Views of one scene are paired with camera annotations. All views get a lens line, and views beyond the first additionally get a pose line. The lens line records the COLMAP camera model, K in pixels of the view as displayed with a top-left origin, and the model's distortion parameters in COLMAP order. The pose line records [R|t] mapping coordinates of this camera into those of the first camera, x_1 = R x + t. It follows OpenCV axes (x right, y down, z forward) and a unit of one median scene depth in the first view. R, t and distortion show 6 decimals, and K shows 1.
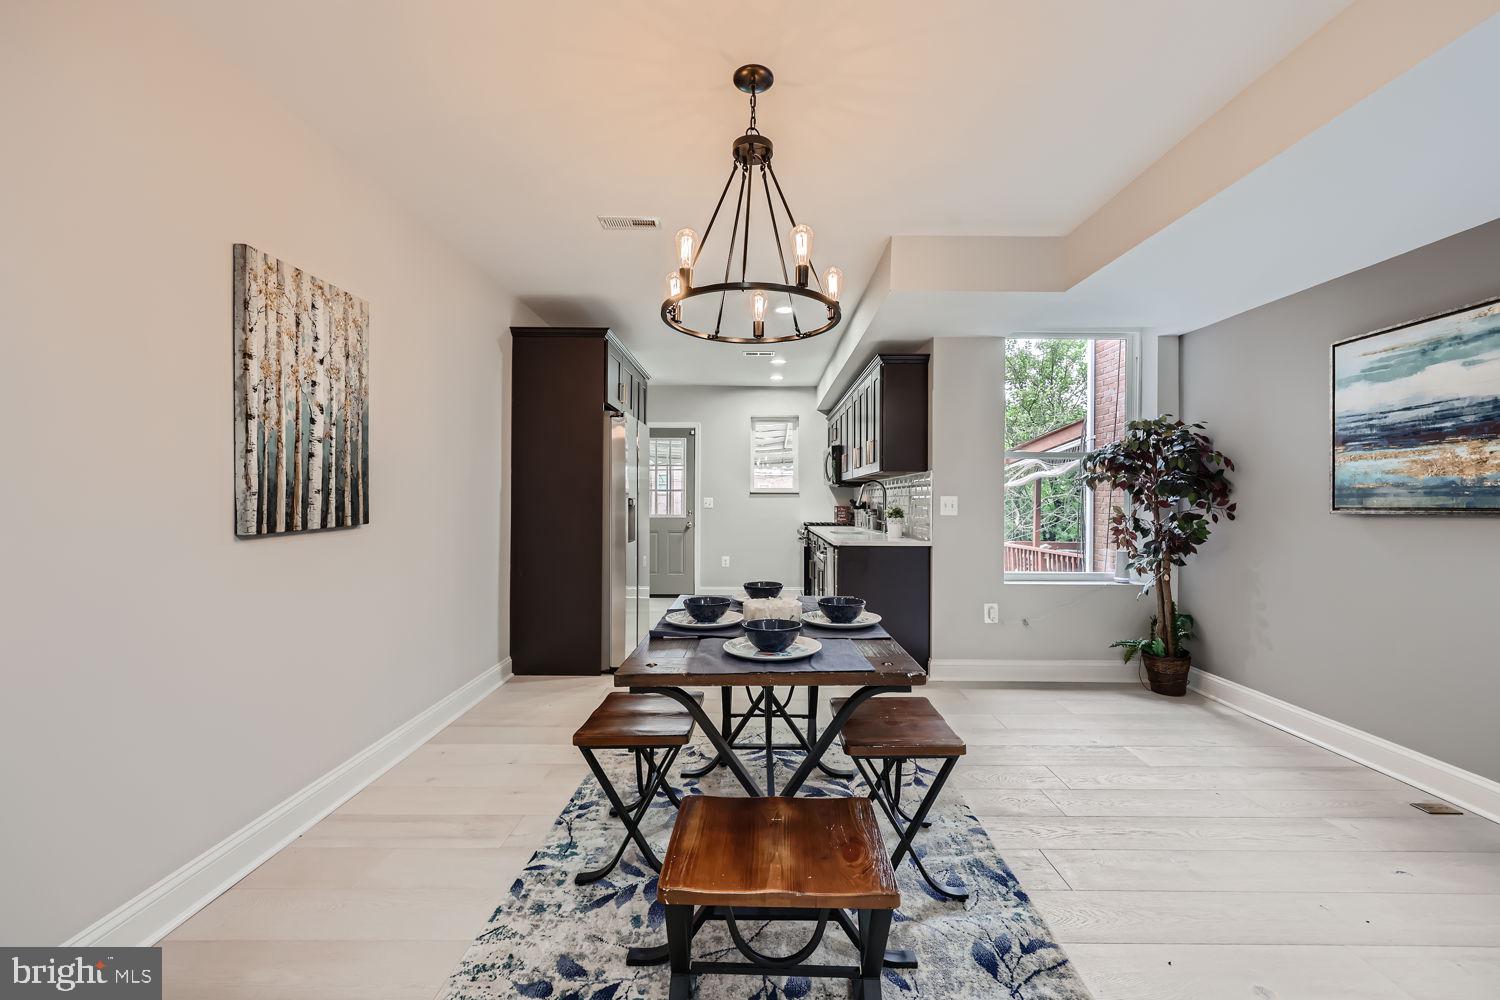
lens RADIAL K [[612.3, 0, 750.0], [0, 612.3, 495.2], [0, 0, 1]] dist [0.000278, -0.000012]
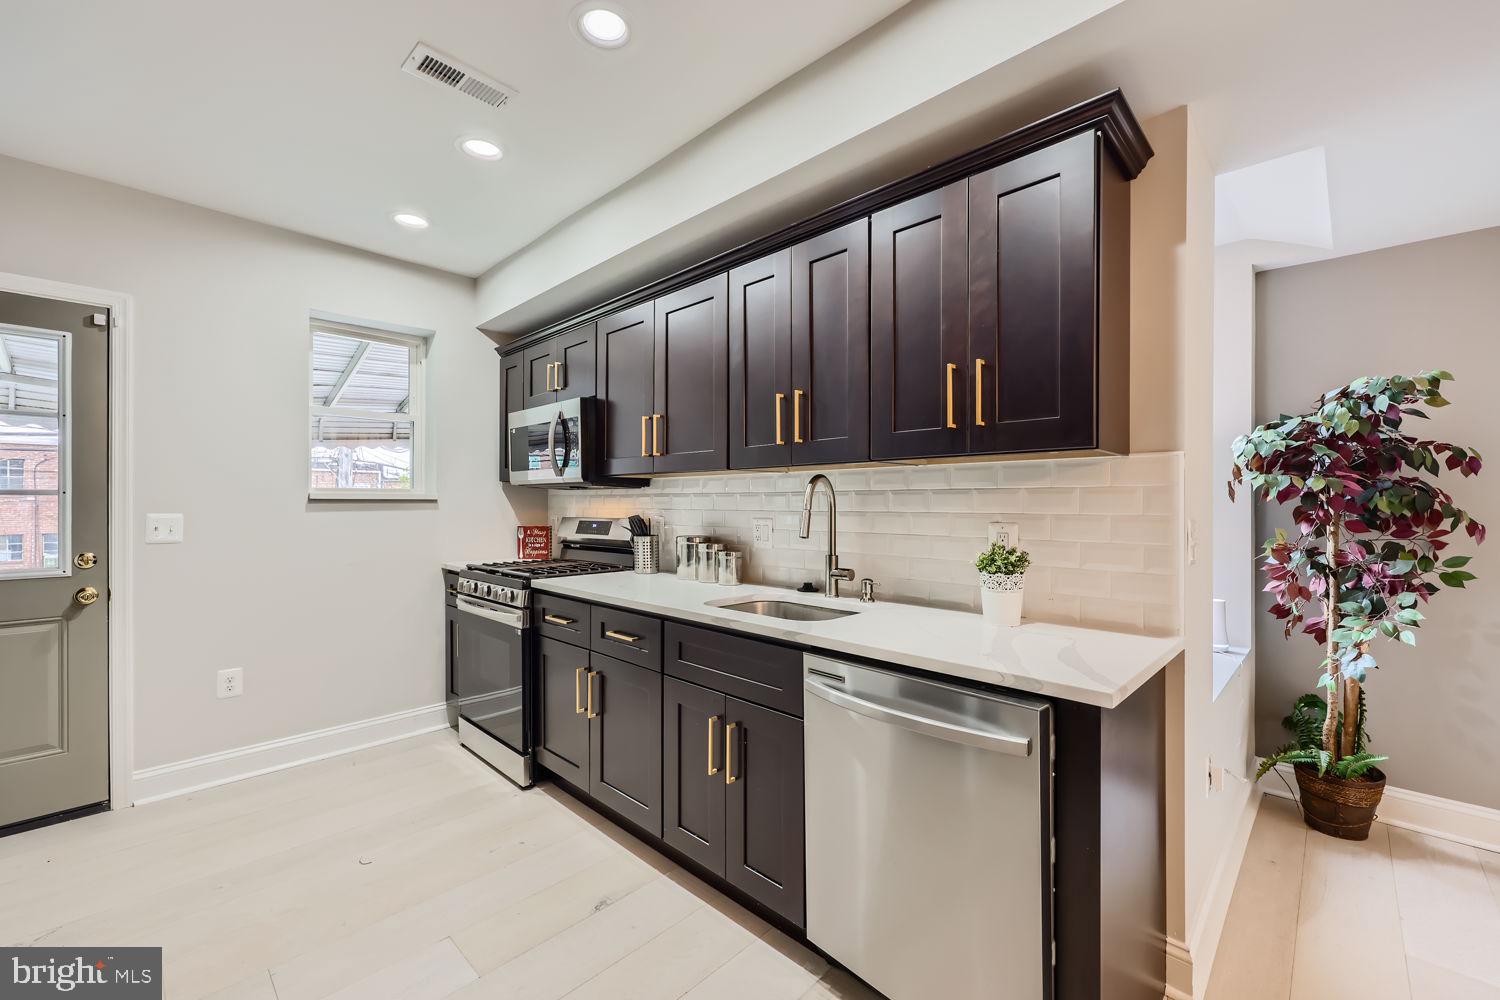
lens RADIAL K [[613.9, 0, 752.2], [0, 613.9, 502.6], [0, 0, 1]] dist [0.001071, 0.000087]
pose [[0.691962, -0.004640, 0.721919, -0.311826], [-0.001410, 0.999969, 0.007778, -0.023663], [-0.721933, -0.006400, 0.691934, 1.721142]]
